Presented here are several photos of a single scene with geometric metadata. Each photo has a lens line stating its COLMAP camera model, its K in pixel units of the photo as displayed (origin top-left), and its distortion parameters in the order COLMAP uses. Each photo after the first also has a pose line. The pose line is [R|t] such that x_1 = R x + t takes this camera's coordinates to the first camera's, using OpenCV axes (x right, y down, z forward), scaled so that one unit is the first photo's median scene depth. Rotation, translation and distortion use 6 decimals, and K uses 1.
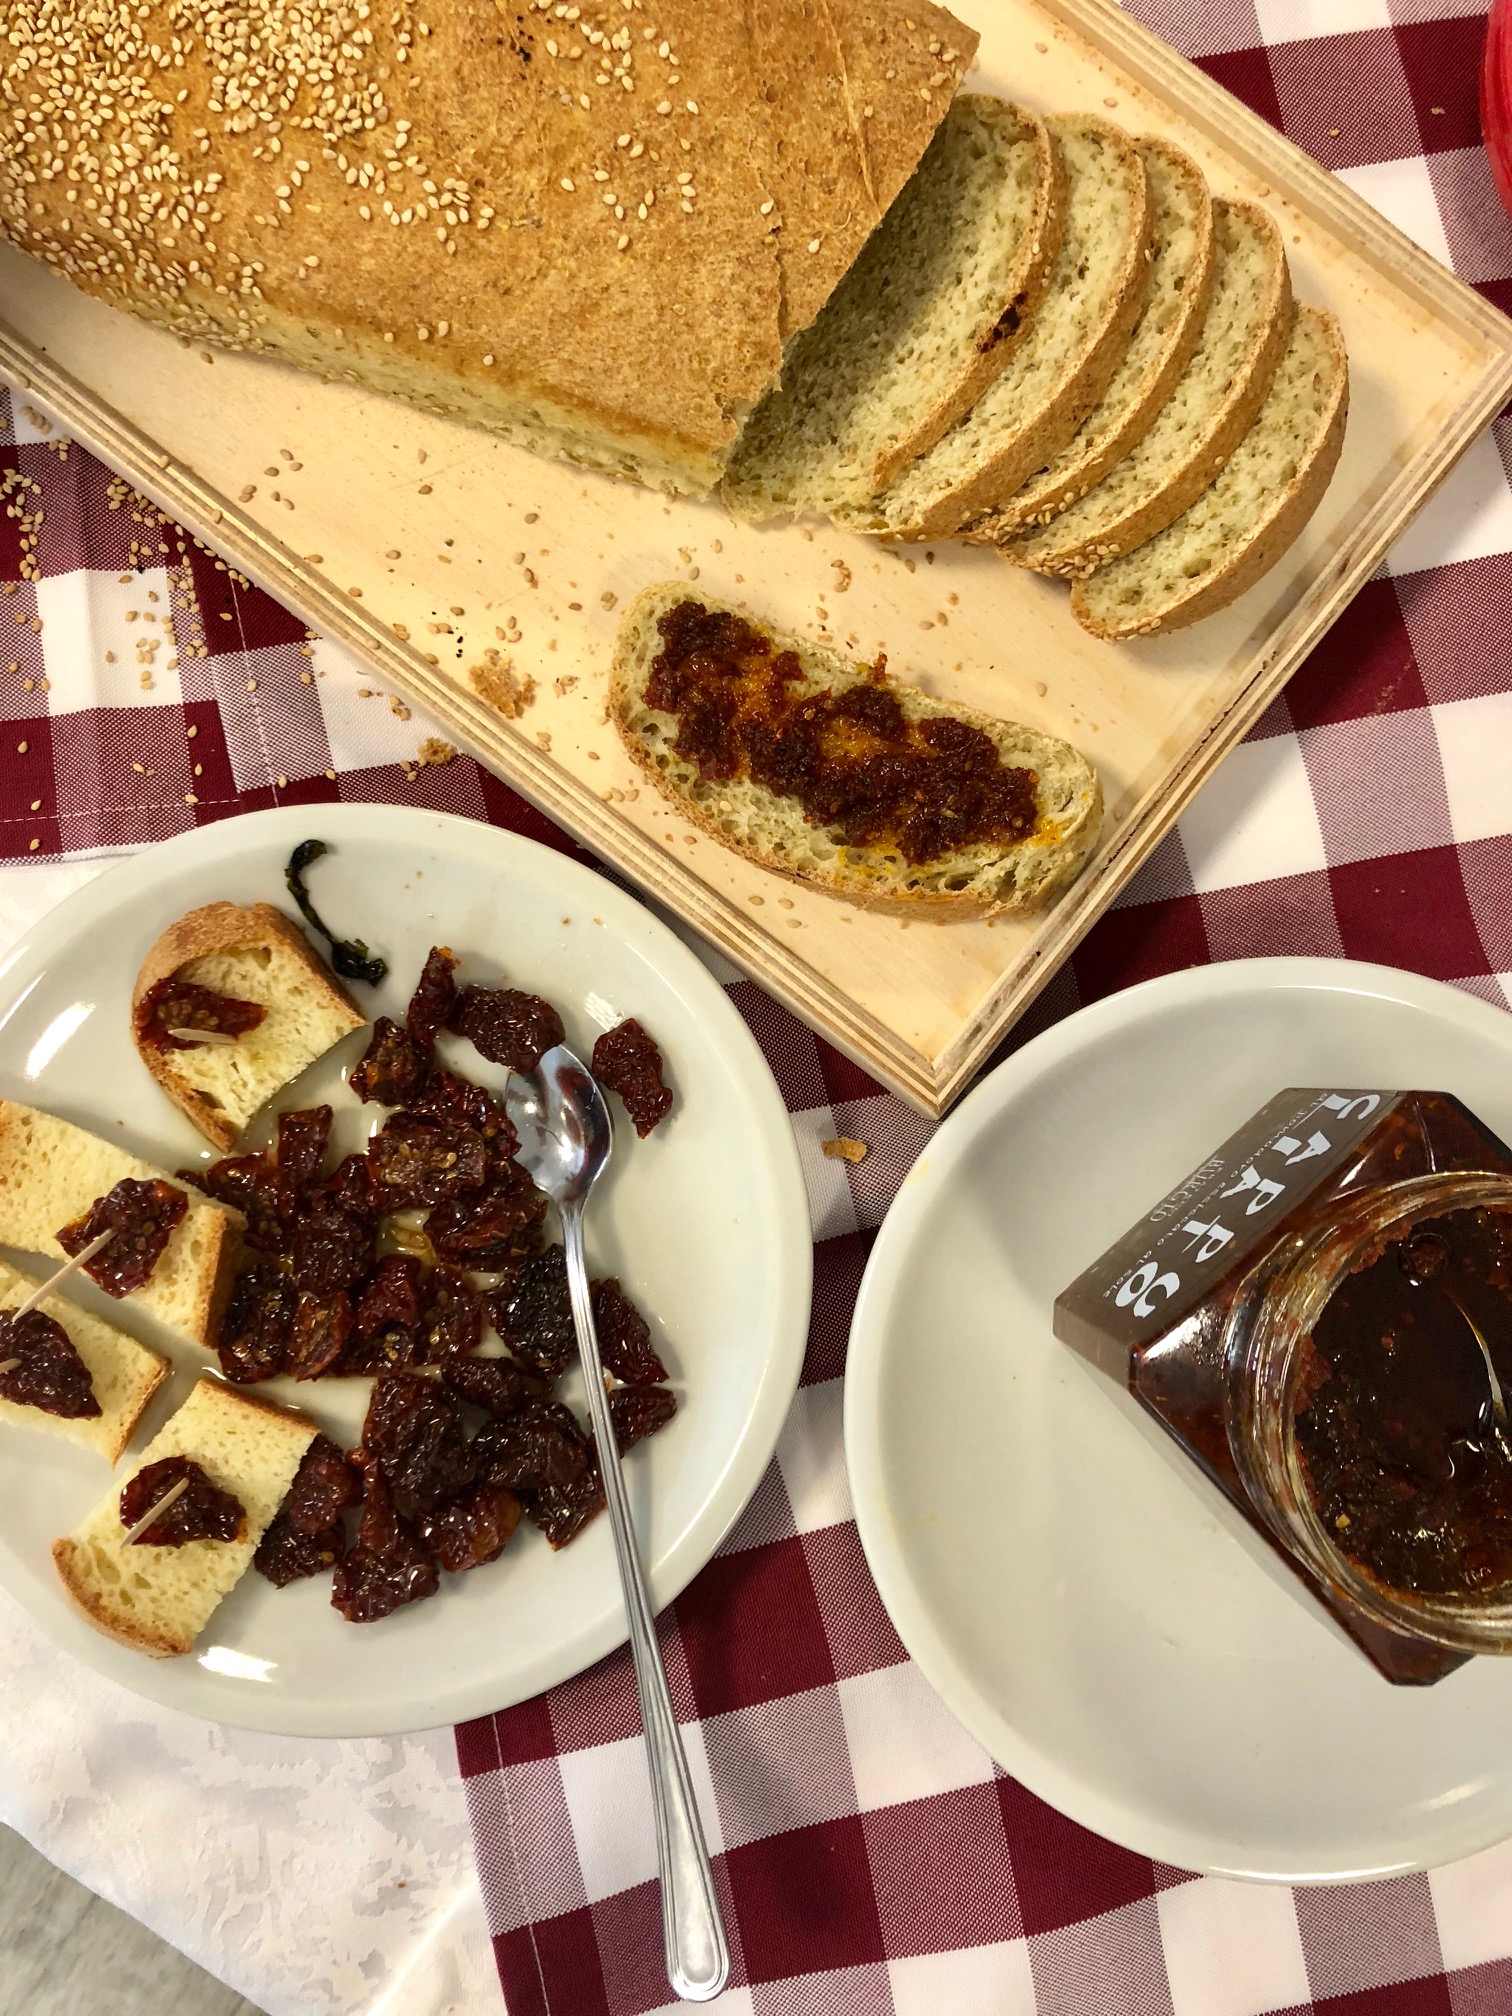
lens RADIAL K [[1687.7, 0, 775.4], [0, 1687.7, 1007.8], [0, 0, 1]] dist [0.009309, -0.015705]
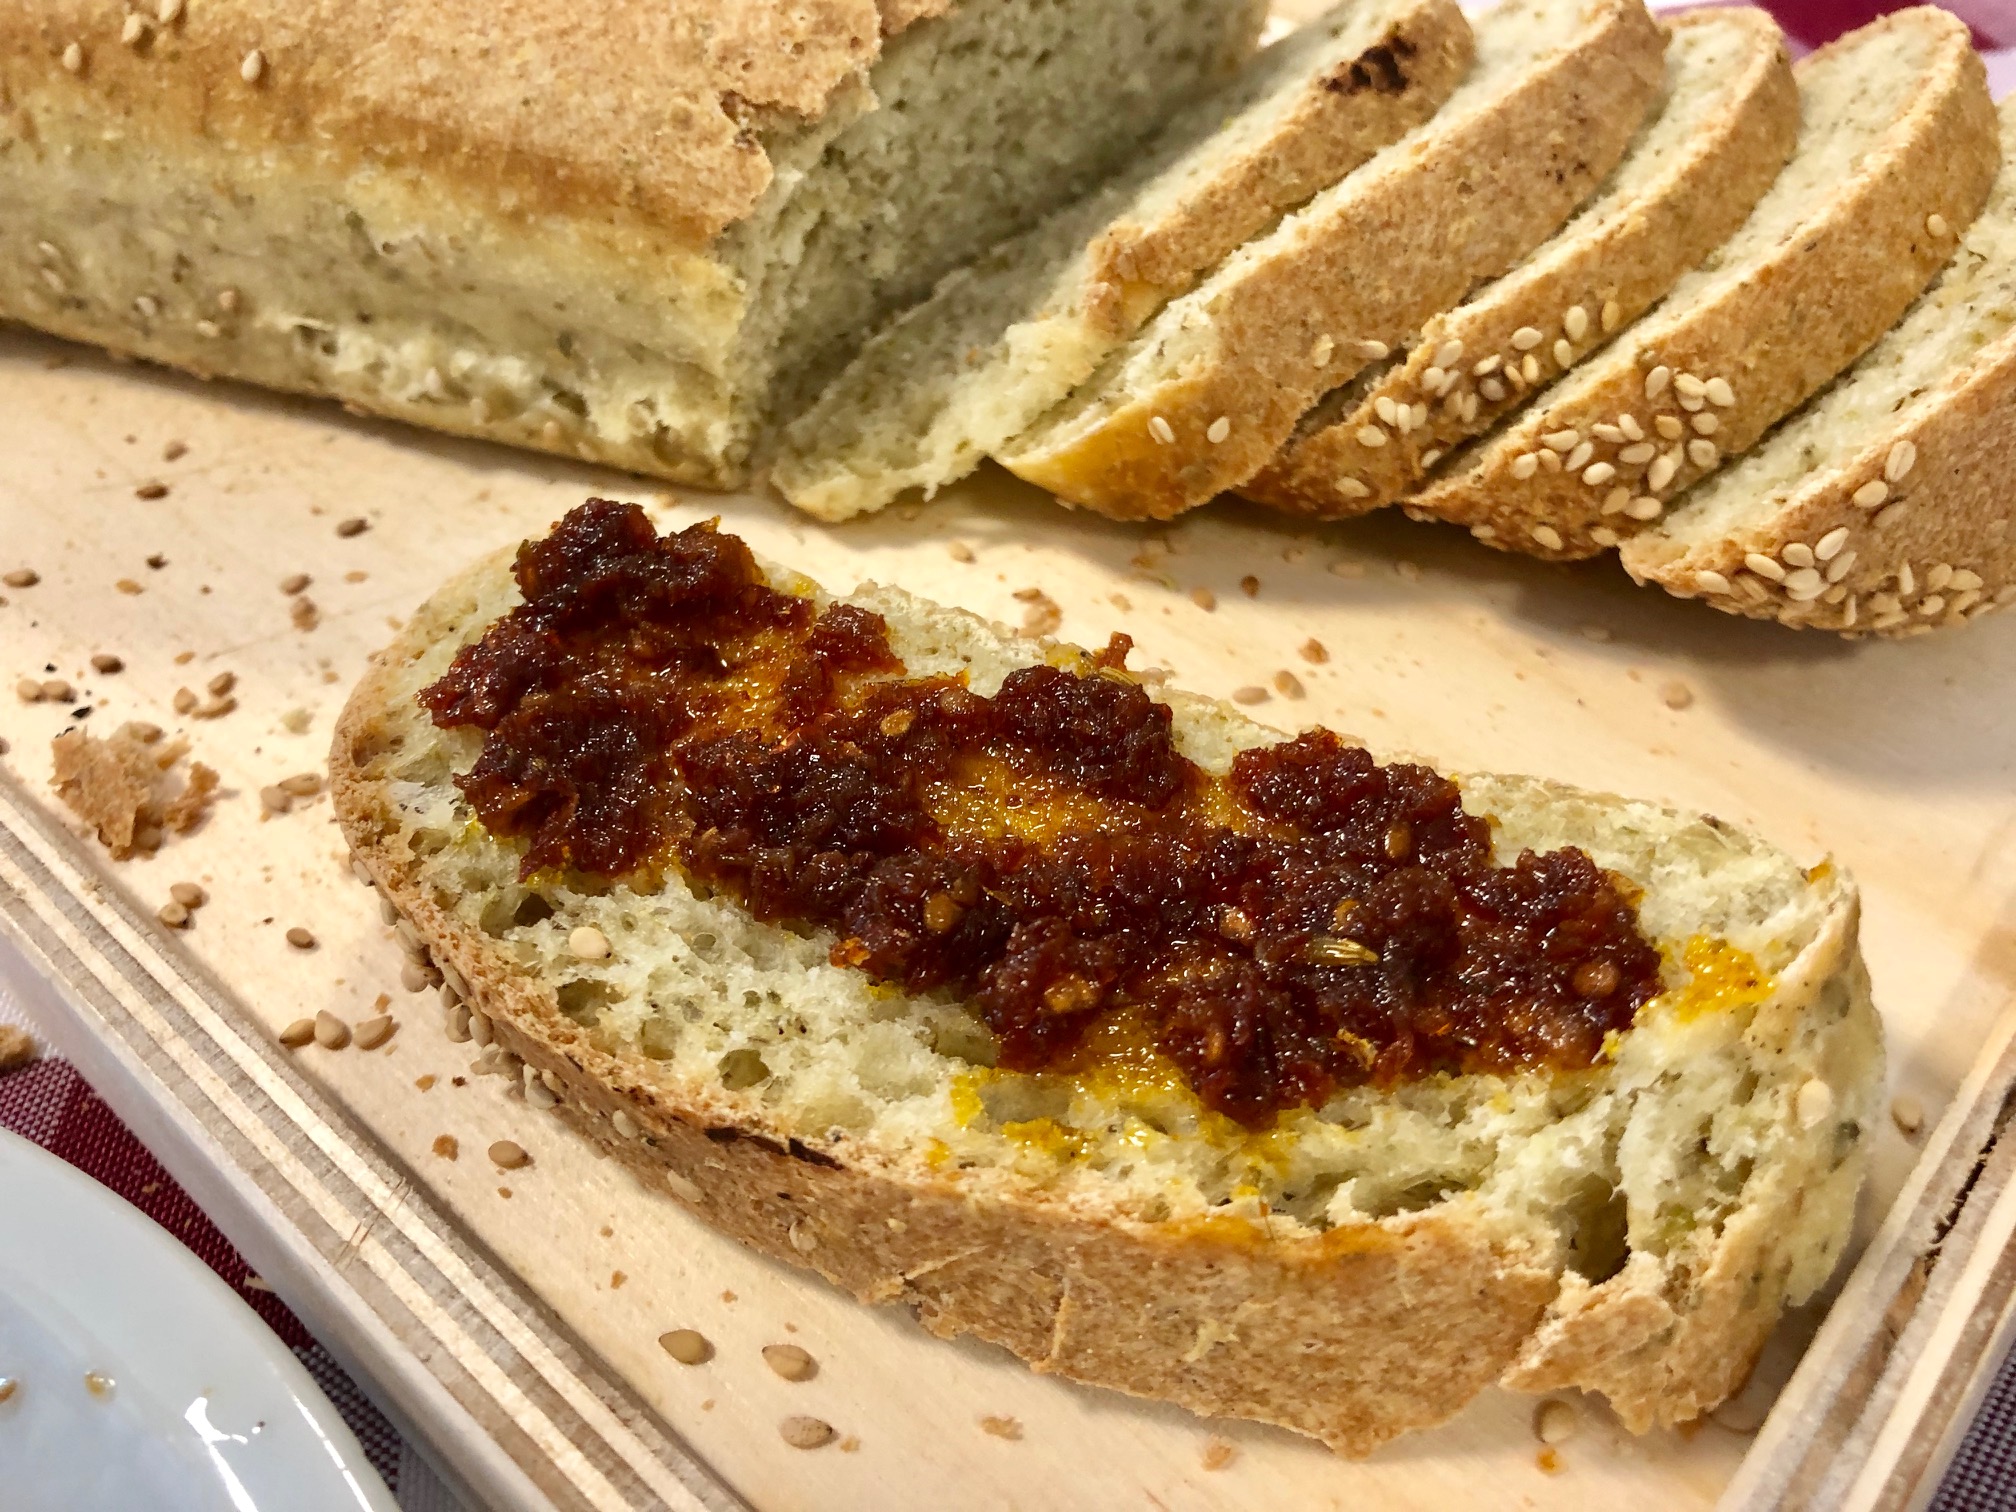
lens RADIAL K [[1687.7, 0, 1017.2], [0, 1687.7, 765.0], [0, 0, 1]] dist [0.009309, -0.015705]
pose [[0.996998, -0.008878, -0.076912, 0.069331], [-0.046561, 0.724926, -0.687251, 0.059935], [0.061857, 0.688770, 0.722337, 0.761689]]
